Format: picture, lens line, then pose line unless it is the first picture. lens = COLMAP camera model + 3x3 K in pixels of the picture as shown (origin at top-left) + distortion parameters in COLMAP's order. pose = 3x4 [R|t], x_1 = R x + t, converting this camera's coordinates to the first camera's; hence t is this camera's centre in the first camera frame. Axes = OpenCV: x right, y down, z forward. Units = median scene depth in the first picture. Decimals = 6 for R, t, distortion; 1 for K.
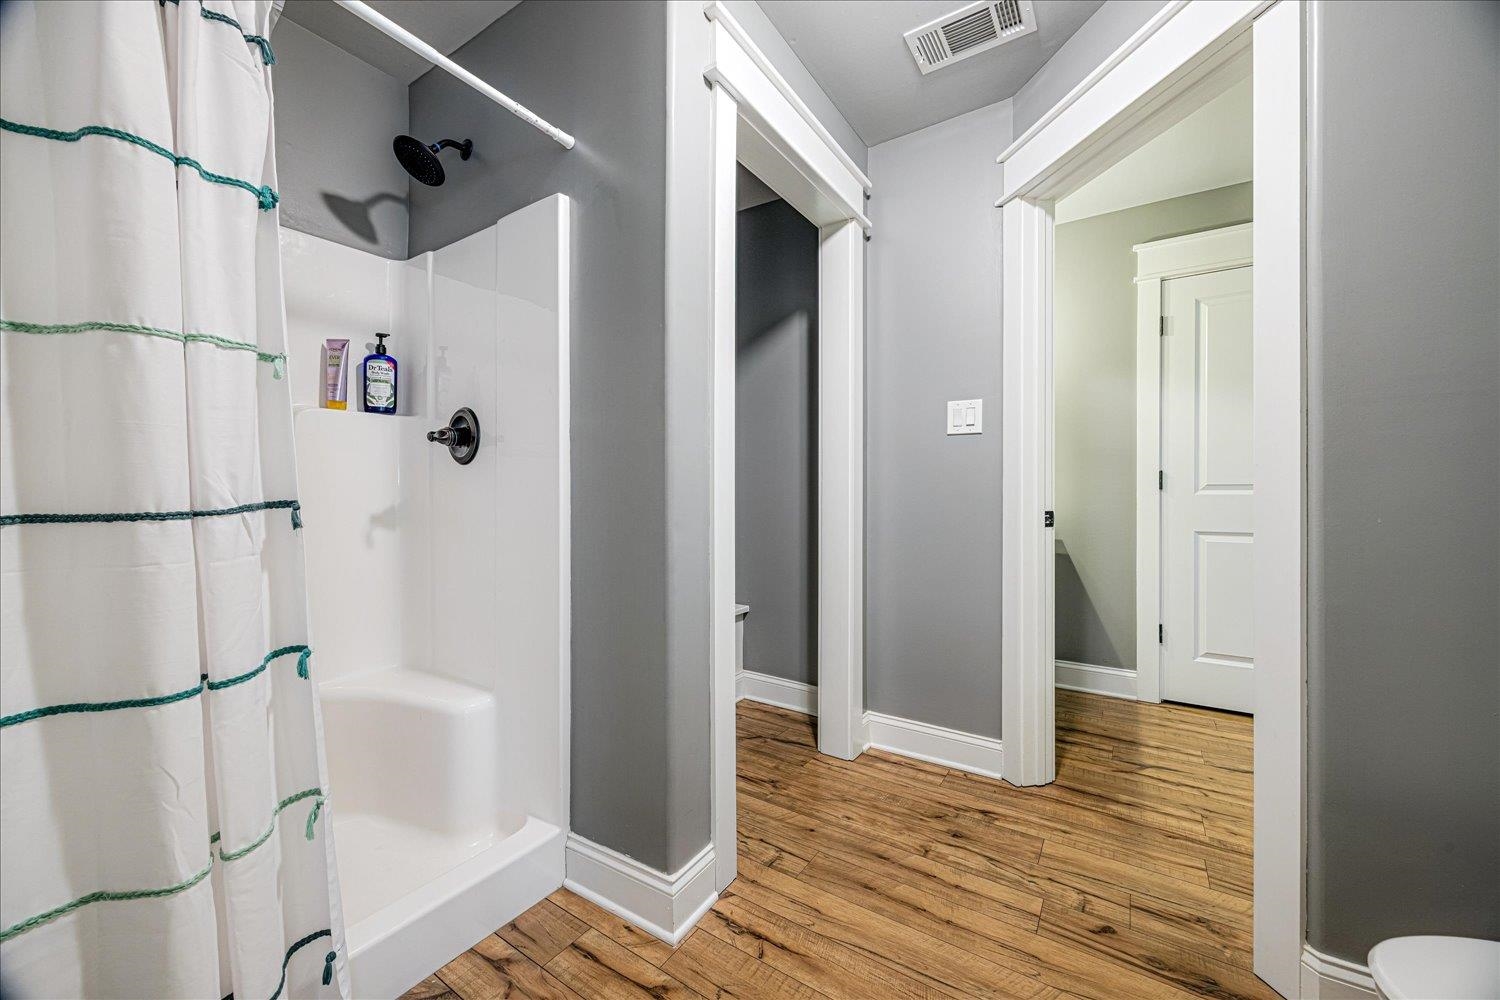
lens RADIAL K [[570.8, 0, 757.6], [0, 570.8, 496.5], [0, 0, 1]] dist [-0.000305, 0.000068]
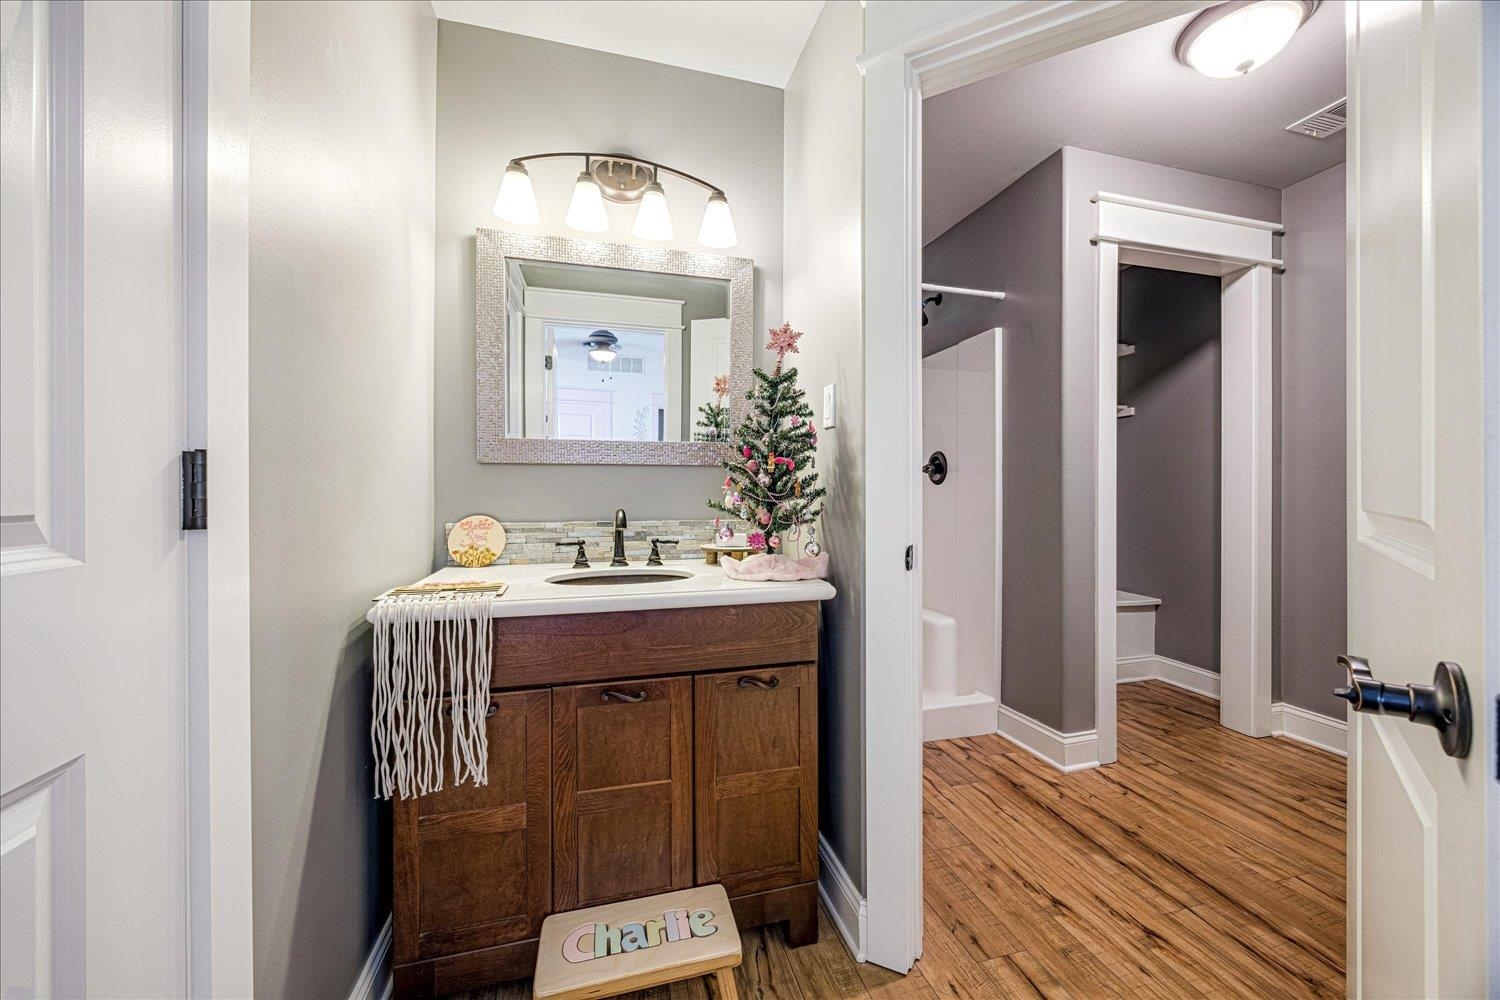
lens RADIAL K [[570.8, 0, 756.3], [0, 570.8, 491.5], [0, 0, 1]] dist [-0.000305, 0.000068]
pose [[0.752781, -0.000416, -0.658271, 0.220923], [-0.007889, 0.999922, -0.009653, -0.015096], [0.658223, 0.012460, 0.752719, -0.698866]]
